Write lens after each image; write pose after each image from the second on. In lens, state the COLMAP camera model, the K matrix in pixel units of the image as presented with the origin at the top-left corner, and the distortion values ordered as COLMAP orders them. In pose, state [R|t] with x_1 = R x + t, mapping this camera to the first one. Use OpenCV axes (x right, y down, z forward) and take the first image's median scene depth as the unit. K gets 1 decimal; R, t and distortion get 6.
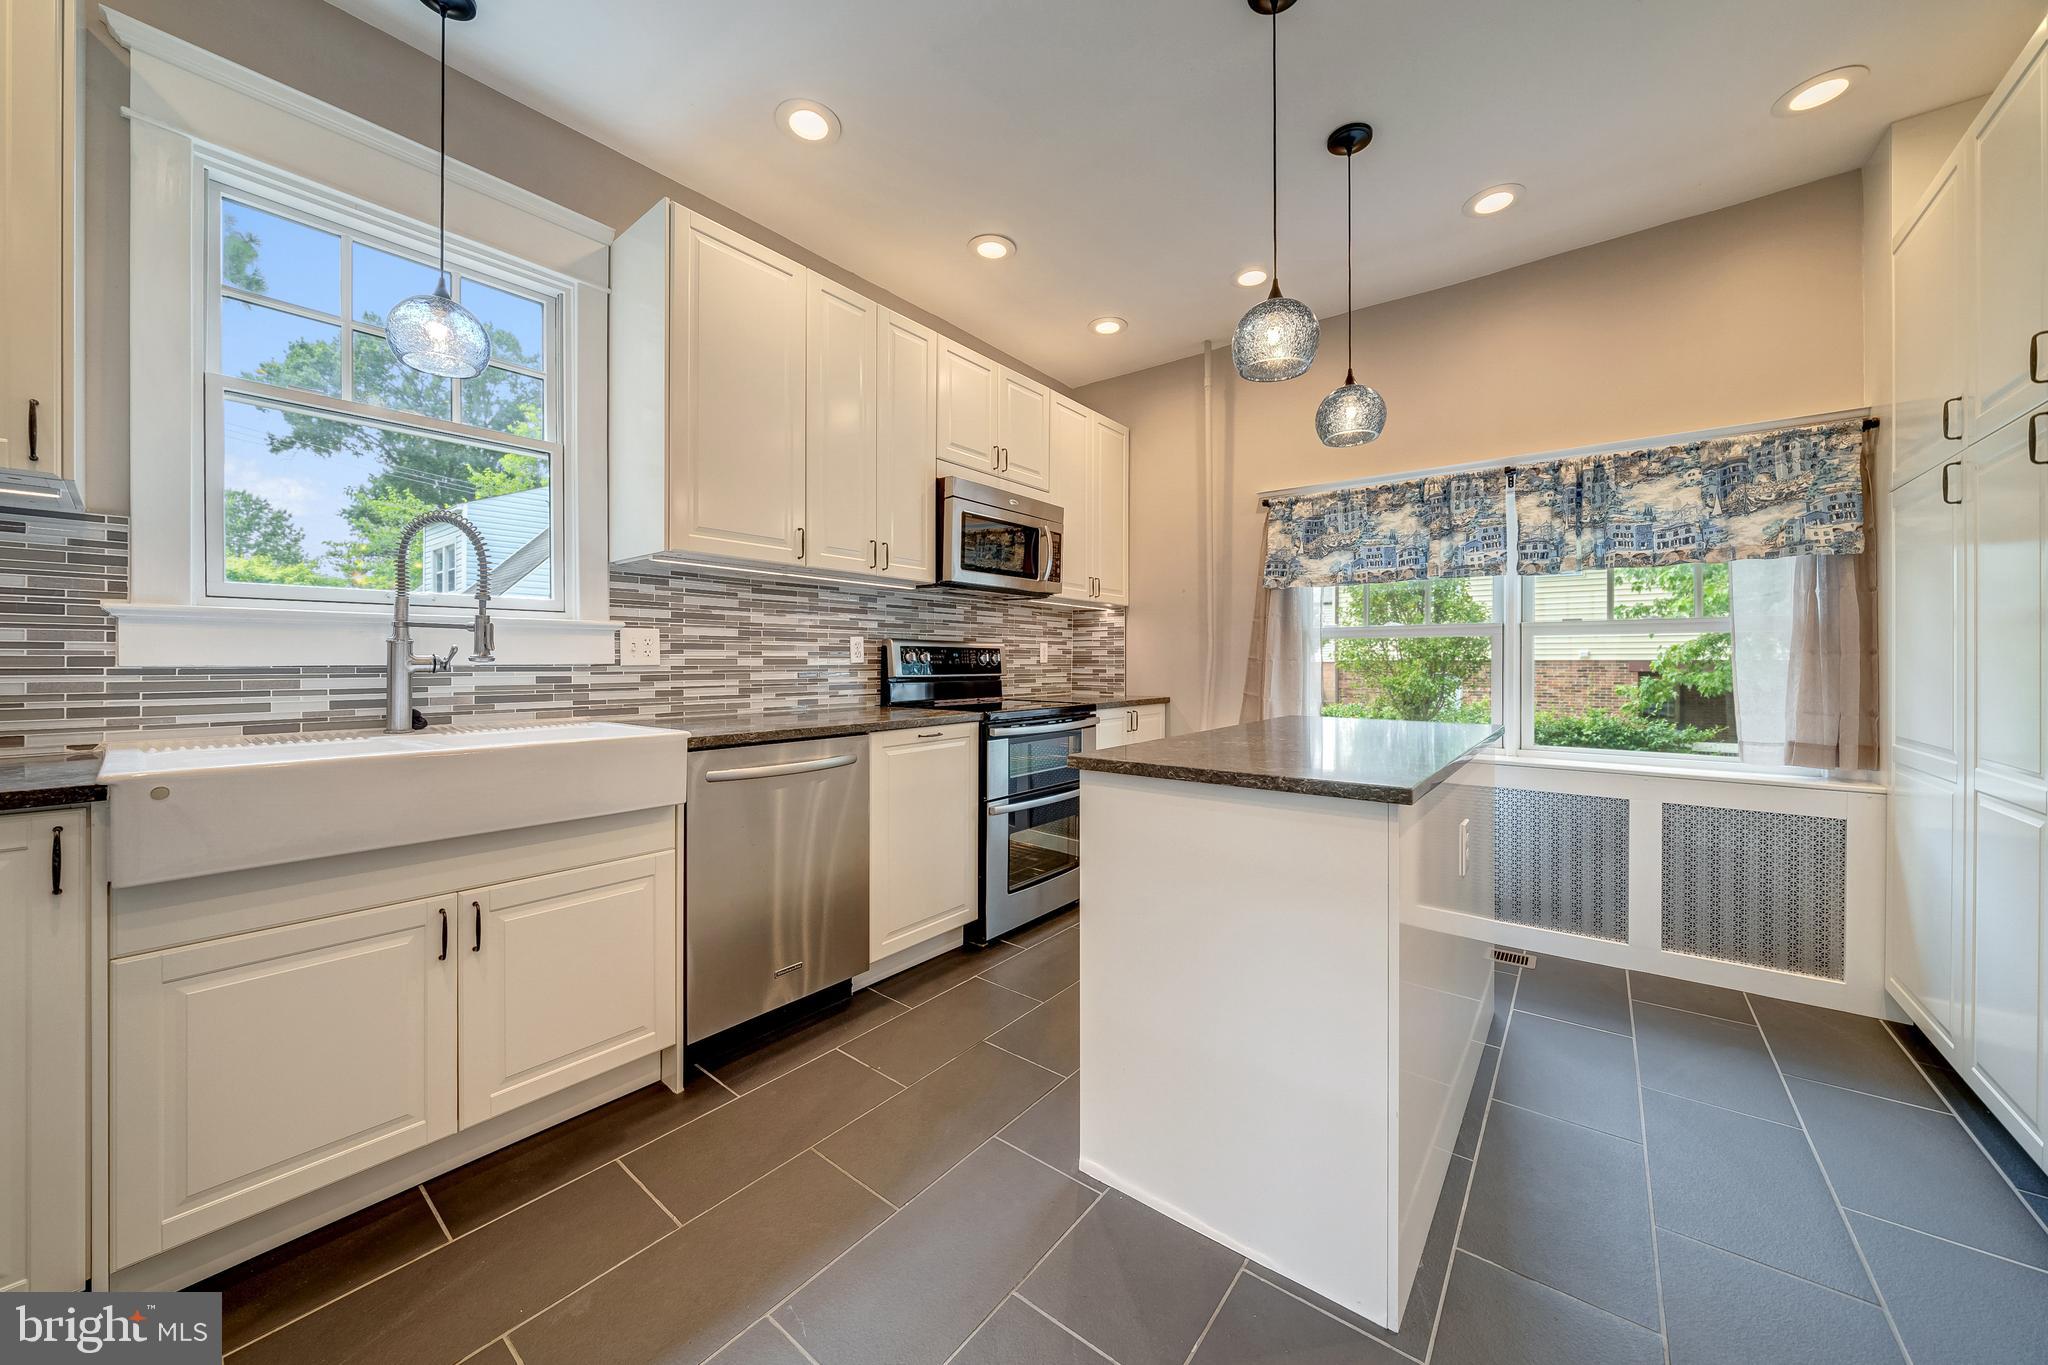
lens RADIAL K [[712.1, 0, 1019.5], [0, 712.1, 668.2], [0, 0, 1]] dist [-0.003875, 0.000067]
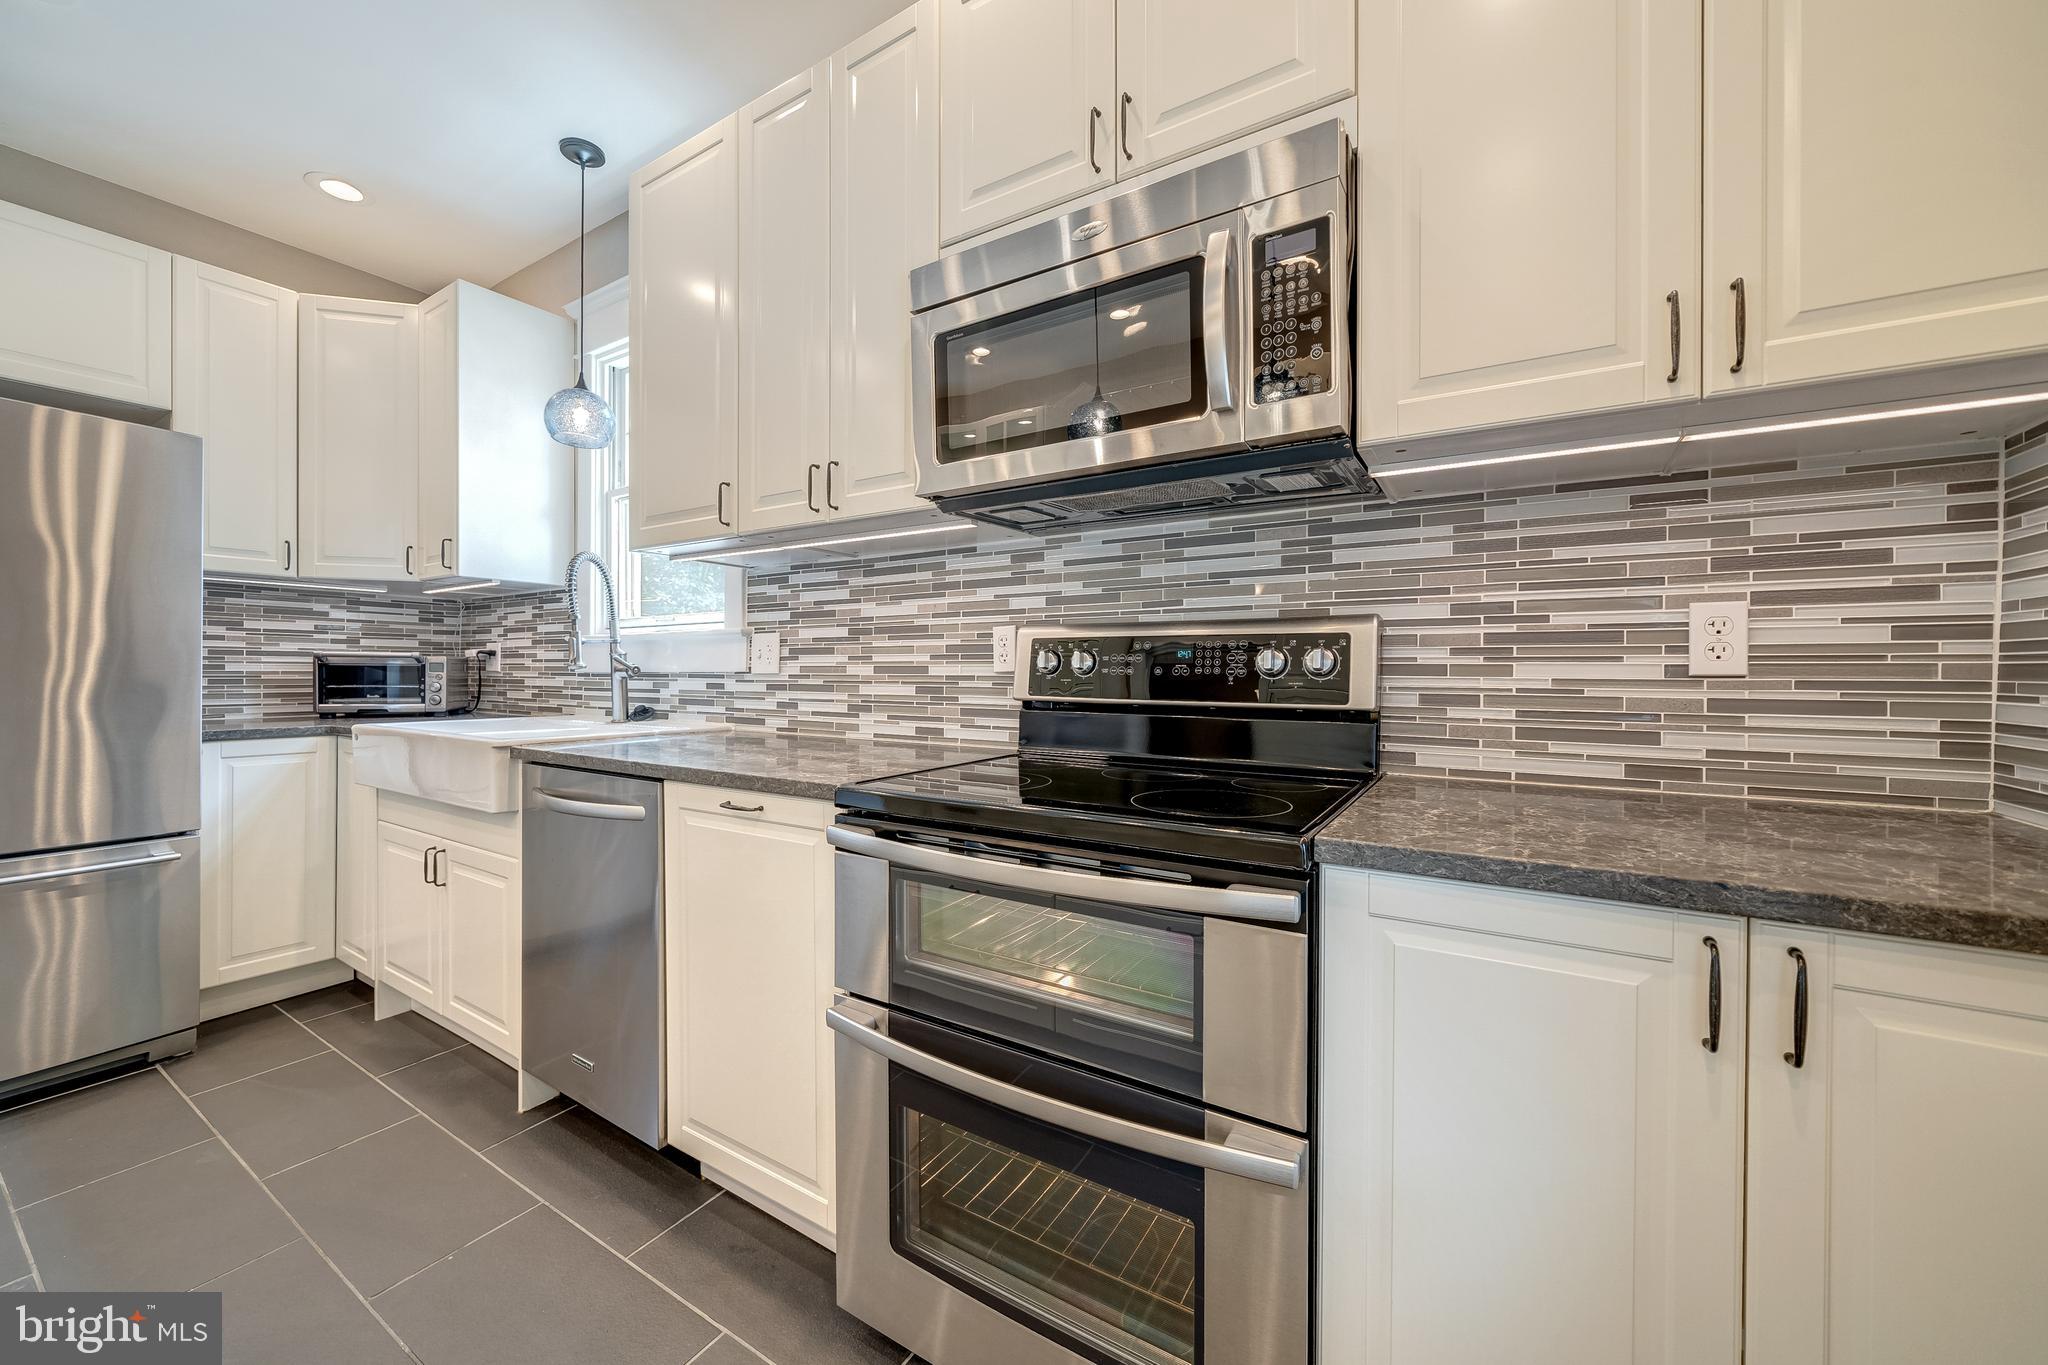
lens RADIAL K [[765.1, 0, 1018.3], [0, 765.1, 674.5], [0, 0, 1]] dist [-0.002609, -0.000090]
pose [[0.113698, 0.007672, -0.993486, 0.417772], [-0.009763, 0.999931, 0.006604, -0.010290], [0.993467, 0.008948, 0.113765, 1.021536]]
